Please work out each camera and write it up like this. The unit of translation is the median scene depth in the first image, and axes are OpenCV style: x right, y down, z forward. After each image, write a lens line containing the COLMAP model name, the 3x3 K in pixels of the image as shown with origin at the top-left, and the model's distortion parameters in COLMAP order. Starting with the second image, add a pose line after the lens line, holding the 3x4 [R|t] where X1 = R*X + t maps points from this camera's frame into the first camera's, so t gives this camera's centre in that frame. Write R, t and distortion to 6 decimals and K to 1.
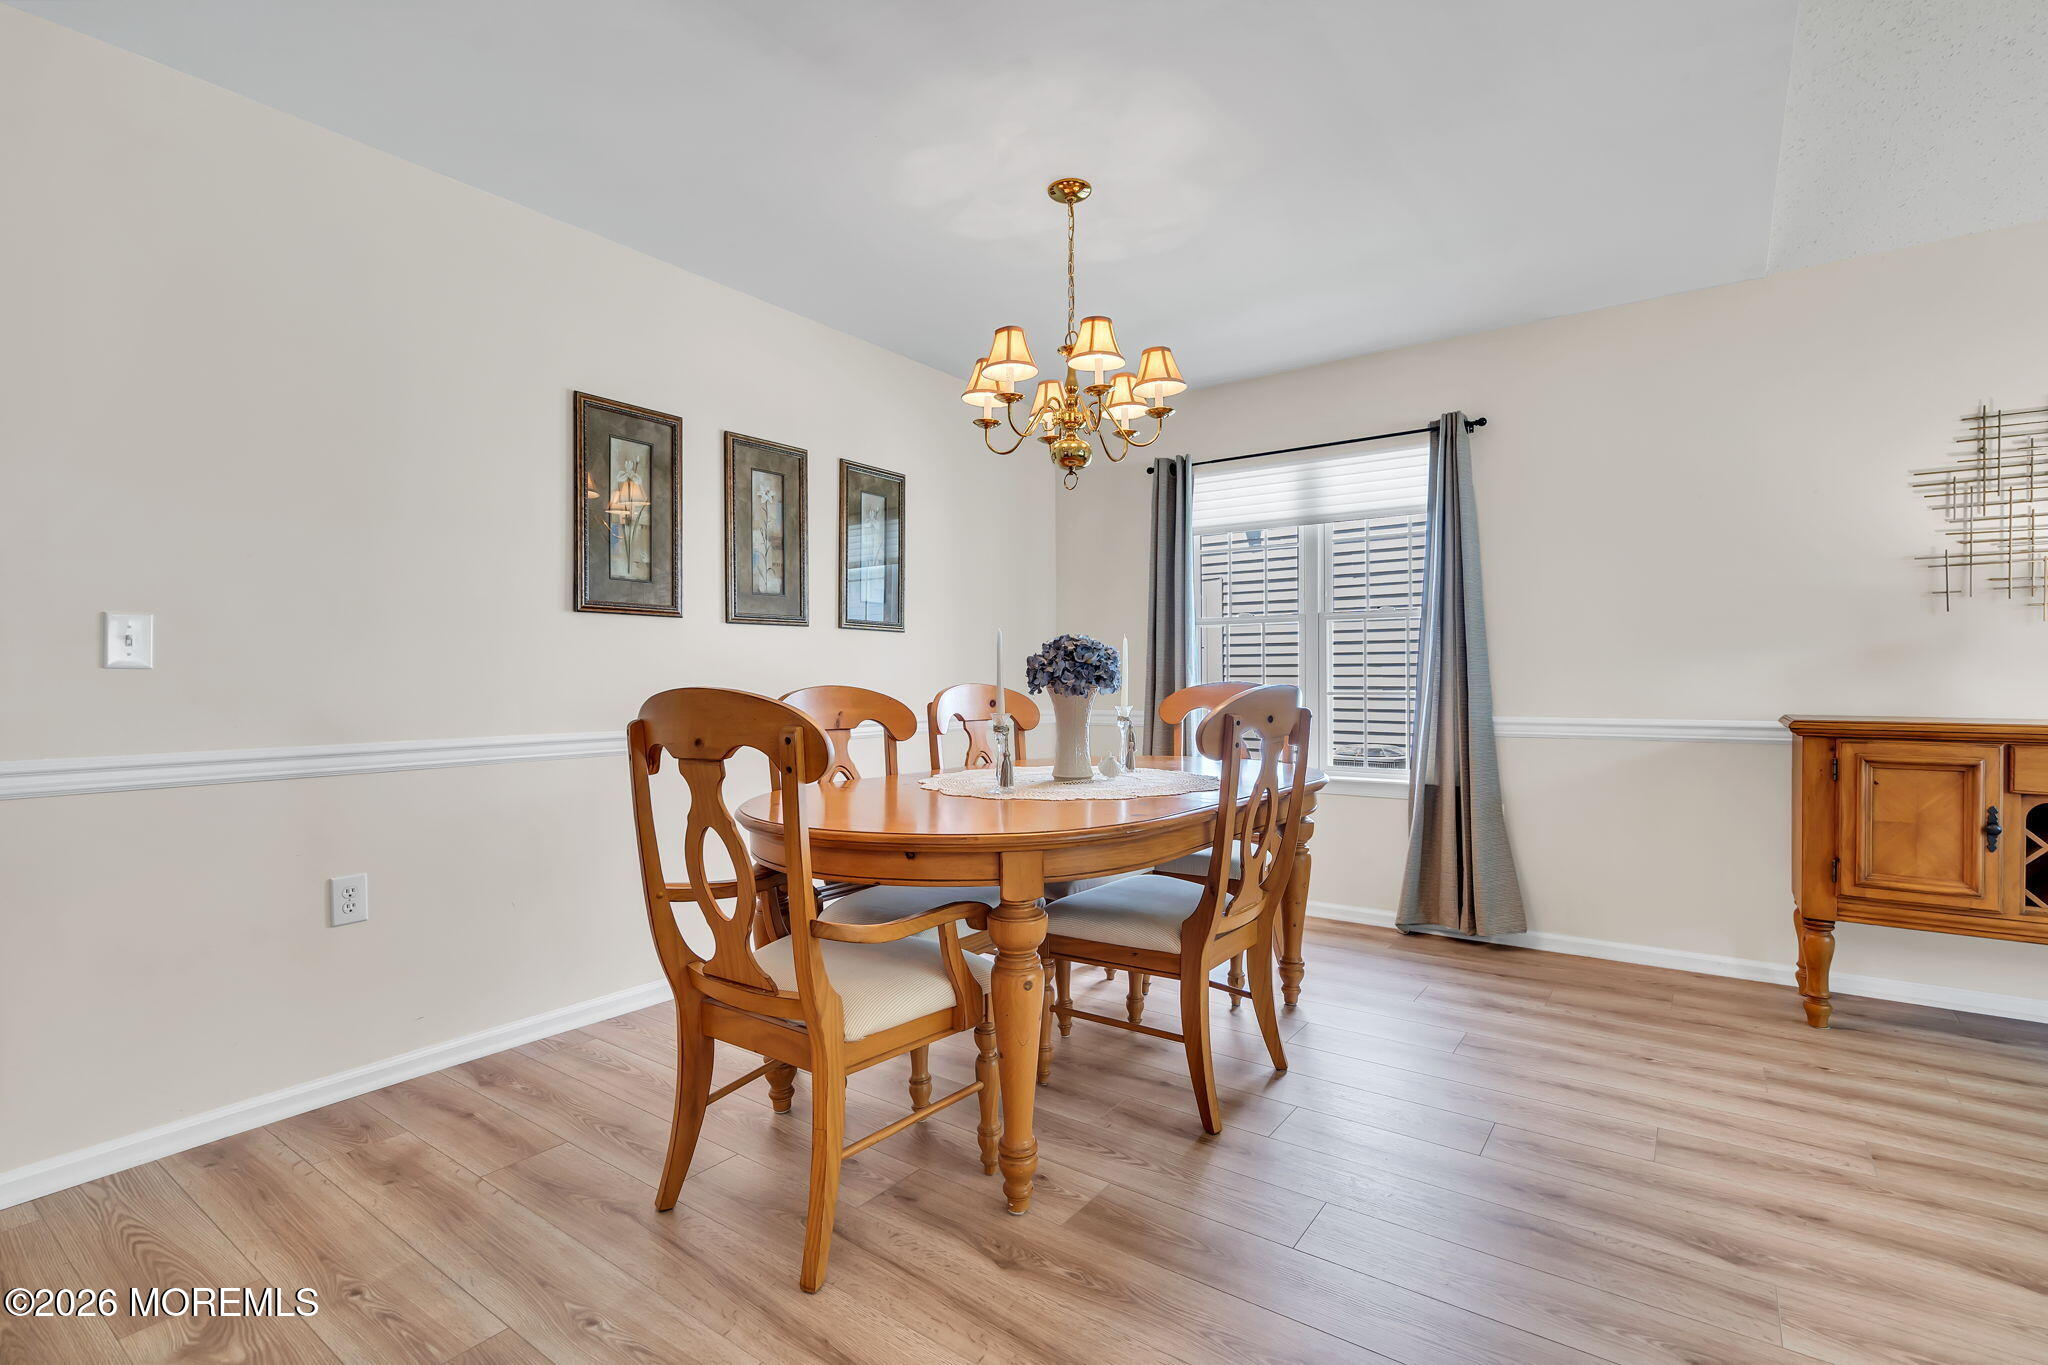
lens RADIAL K [[931.8, 0, 1027.4], [0, 931.8, 687.5], [0, 0, 1]] dist [-0.003315, 0.001735]
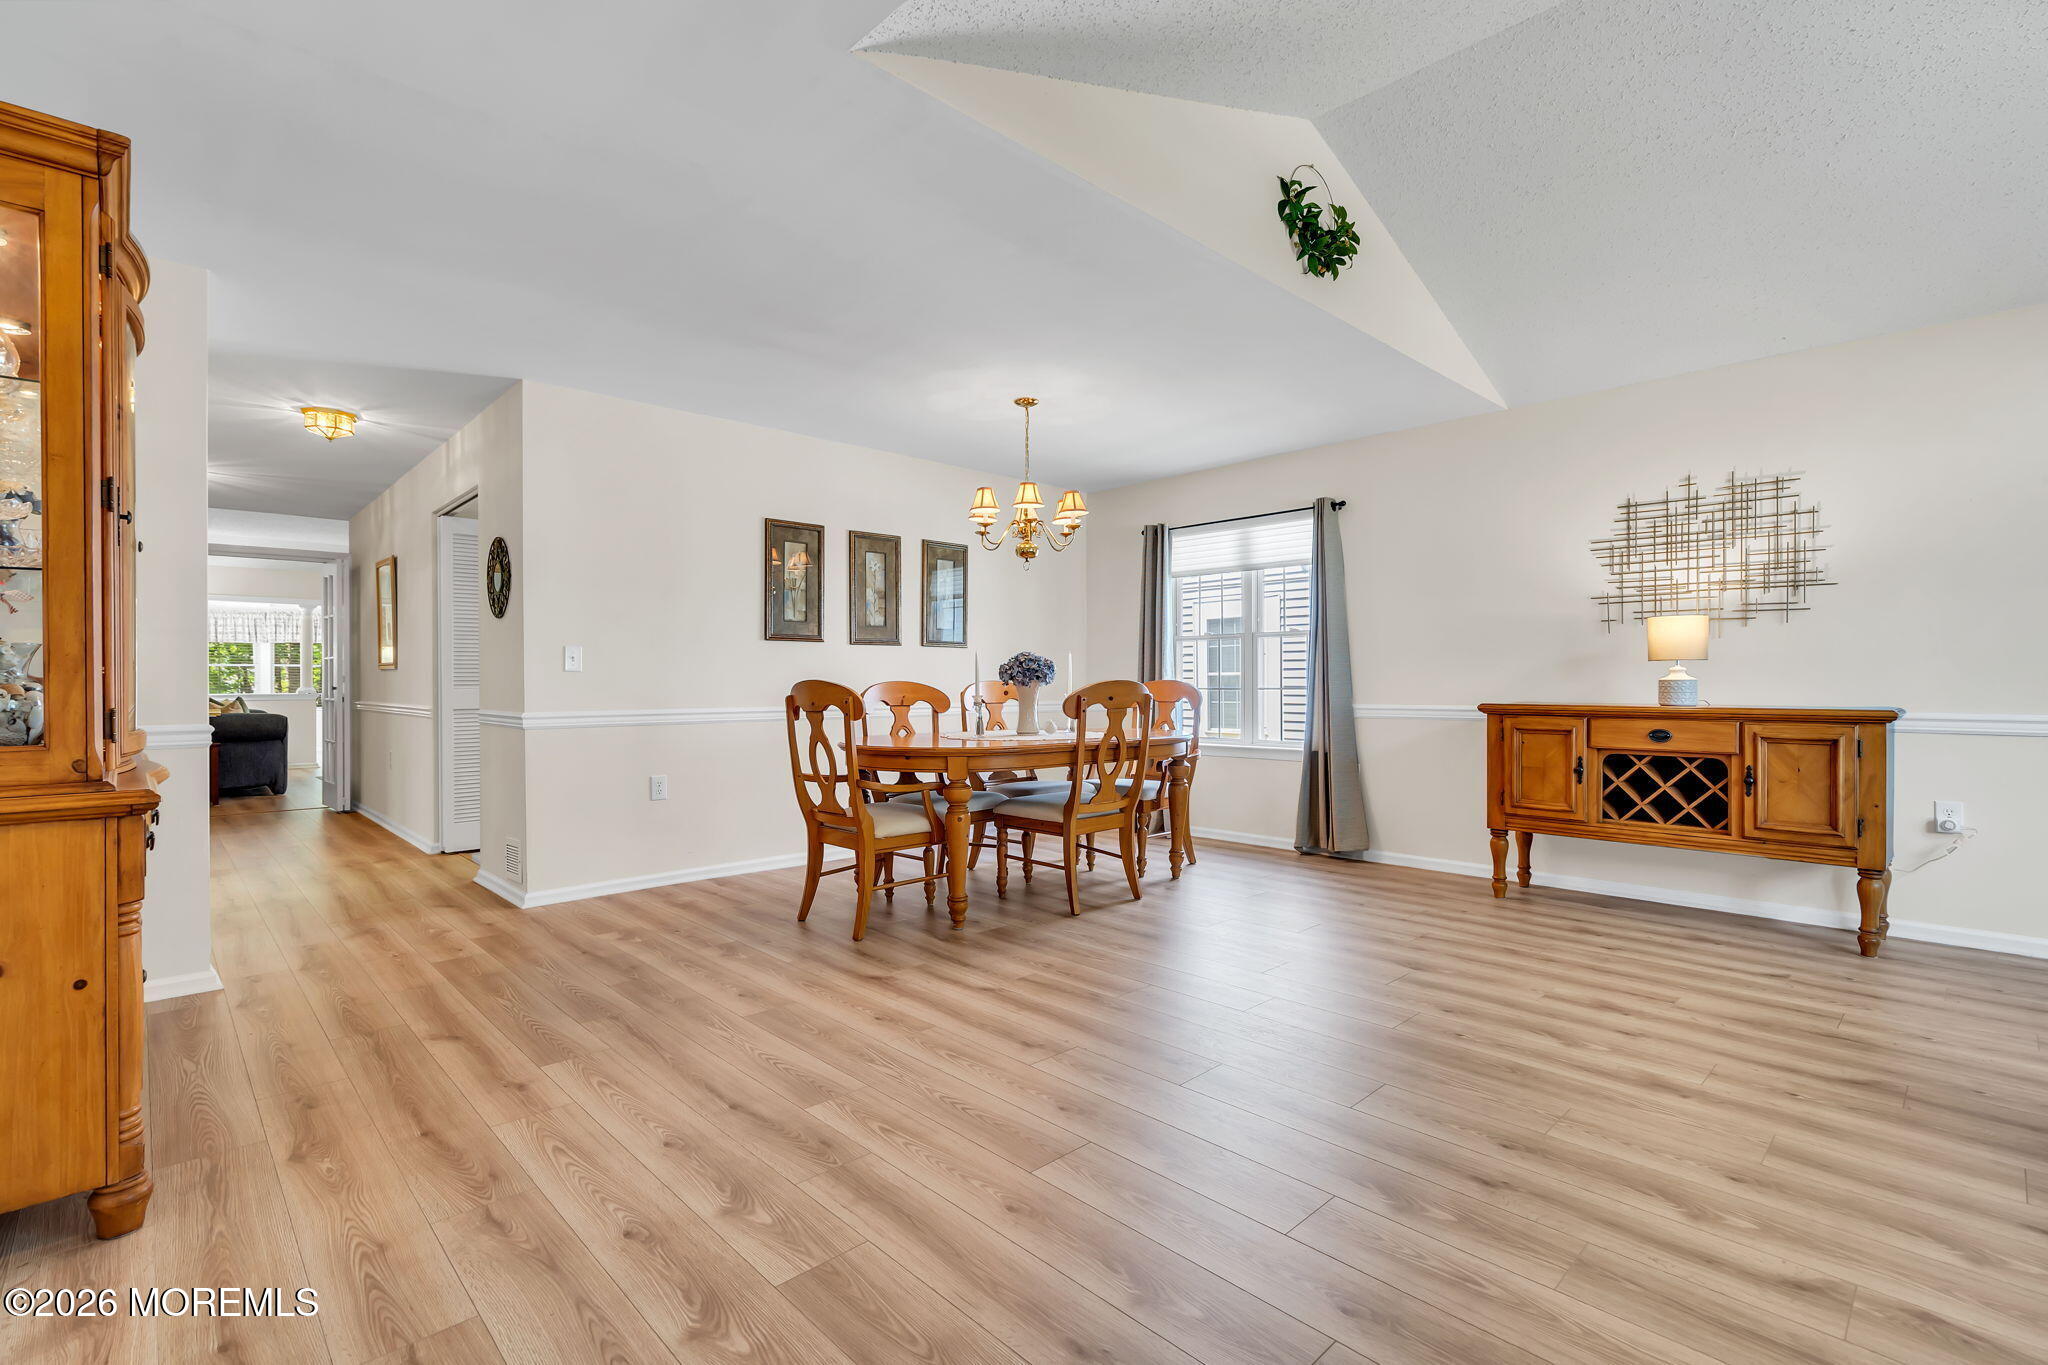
lens RADIAL K [[931.8, 0, 1032.6], [0, 931.8, 684.5], [0, 0, 1]] dist [-0.003315, 0.001735]
pose [[0.984167, 0.001078, -0.177241, 0.339521], [-0.002070, 0.999983, -0.005416, 0.012445], [0.177232, 0.005697, 0.984153, -0.674840]]
